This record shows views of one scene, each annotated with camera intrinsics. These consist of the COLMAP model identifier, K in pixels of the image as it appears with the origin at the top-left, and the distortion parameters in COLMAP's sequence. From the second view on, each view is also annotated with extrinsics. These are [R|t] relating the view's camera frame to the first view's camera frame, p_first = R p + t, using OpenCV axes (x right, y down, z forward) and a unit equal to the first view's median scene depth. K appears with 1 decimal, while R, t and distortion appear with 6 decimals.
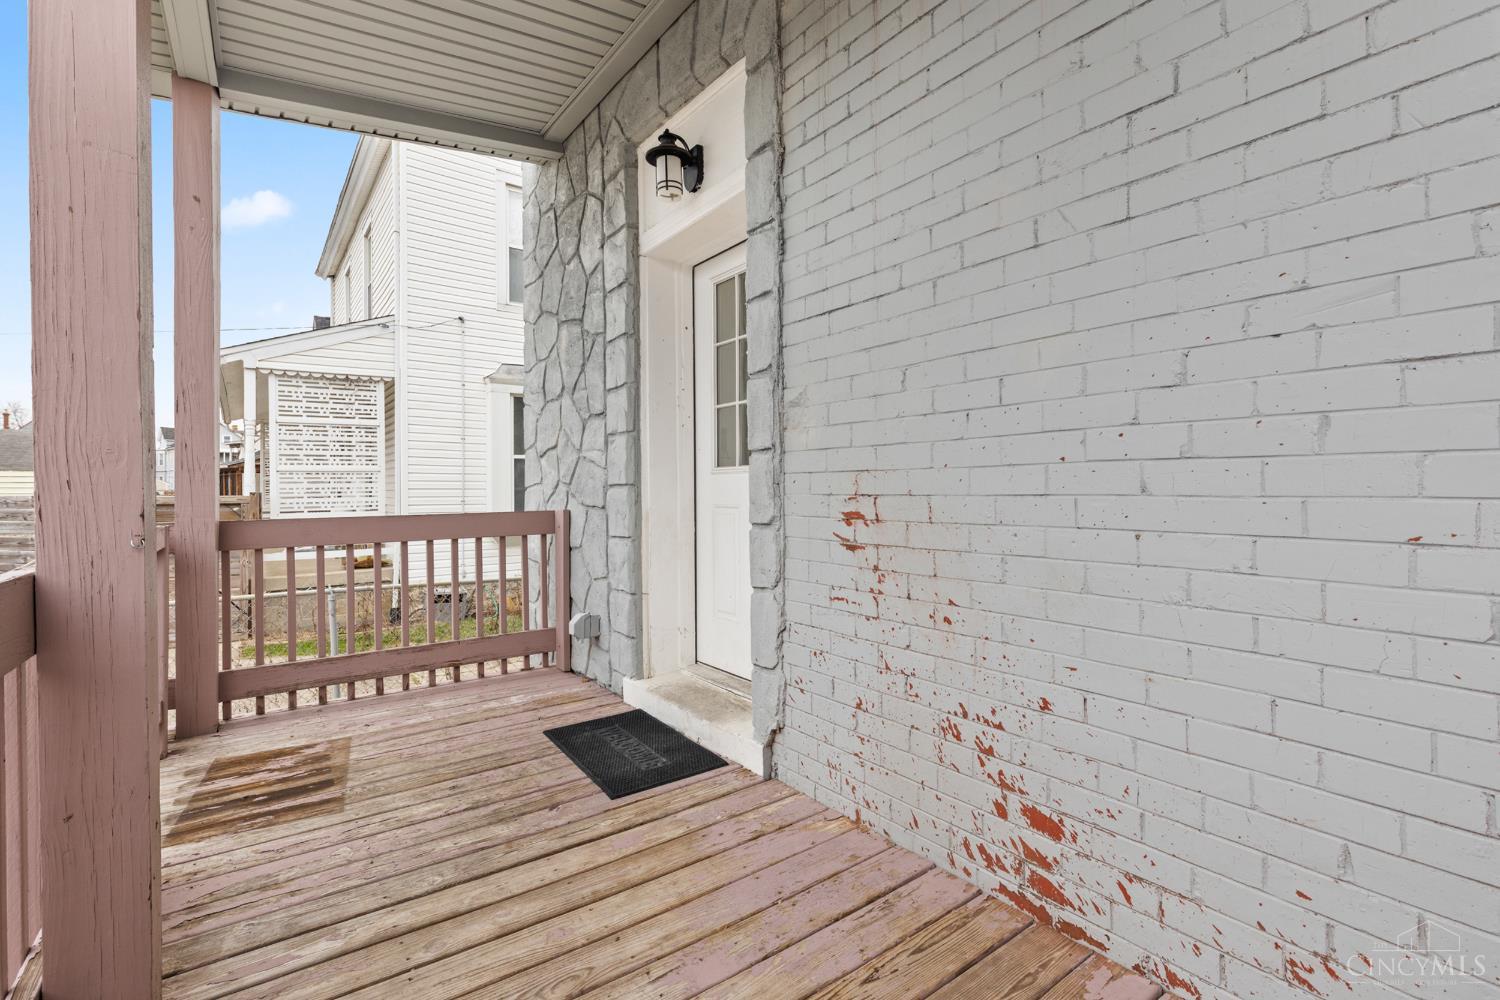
lens RADIAL K [[673.9, 0, 751.2], [0, 673.9, 501.5], [0, 0, 1]] dist [0.000997, 0.000020]
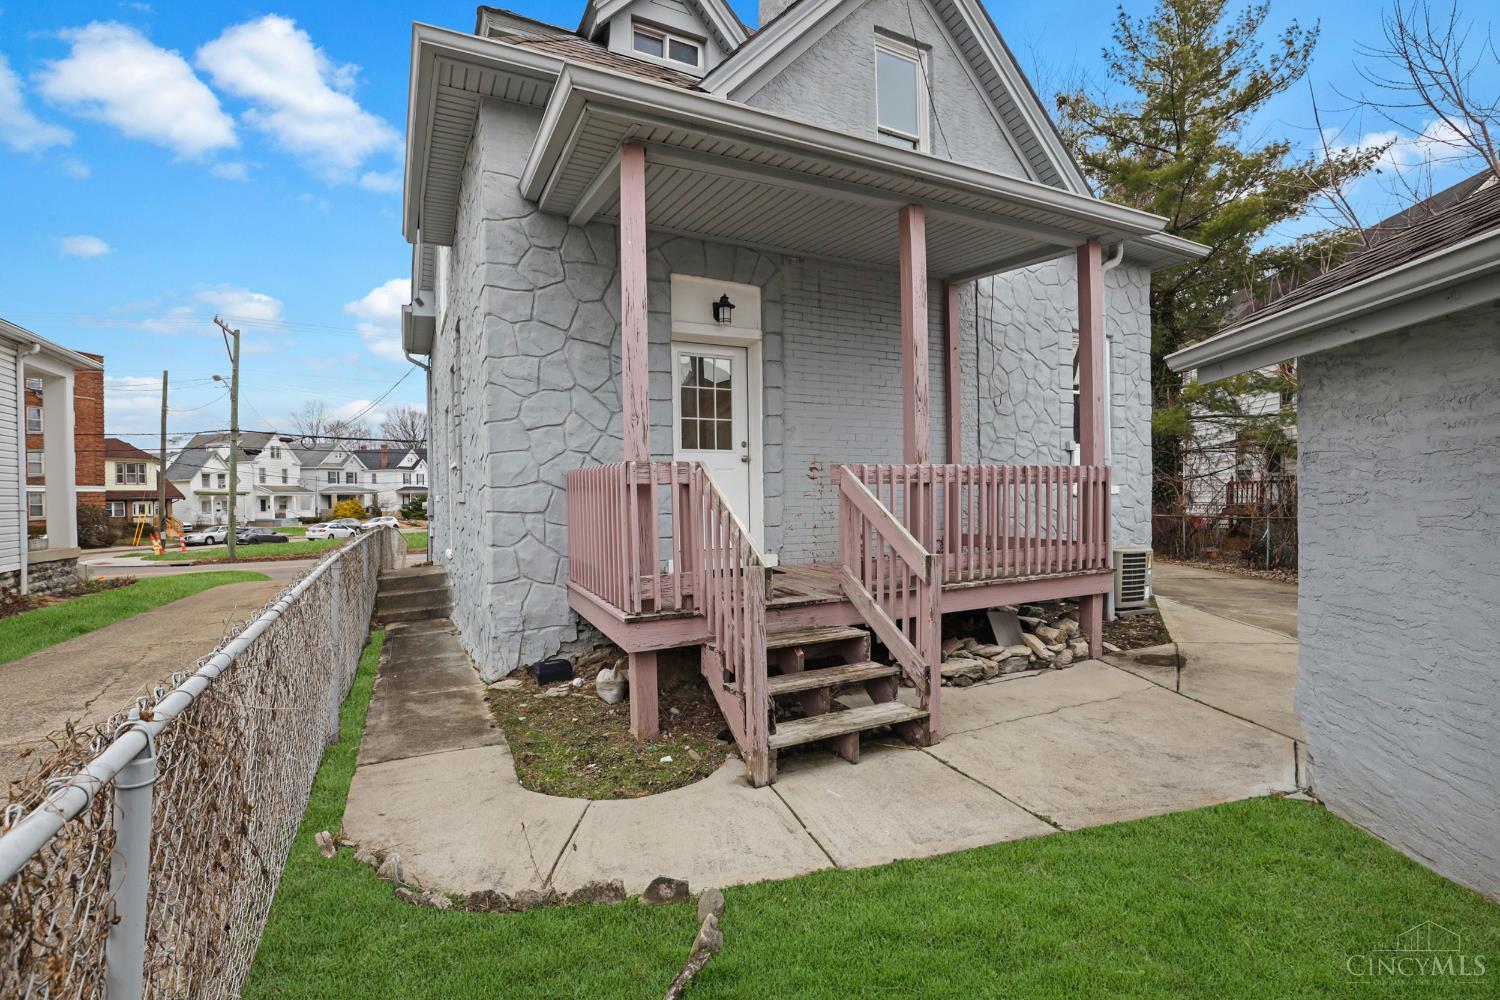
lens RADIAL K [[673.9, 0, 749.5], [0, 673.9, 491.6], [0, 0, 1]] dist [0.000997, 0.000020]
pose [[0.177185, -0.016662, 0.984036, -3.107580], [0.013873, 0.999800, 0.014431, 0.081695], [-0.984080, 0.011094, 0.177381, 0.736291]]
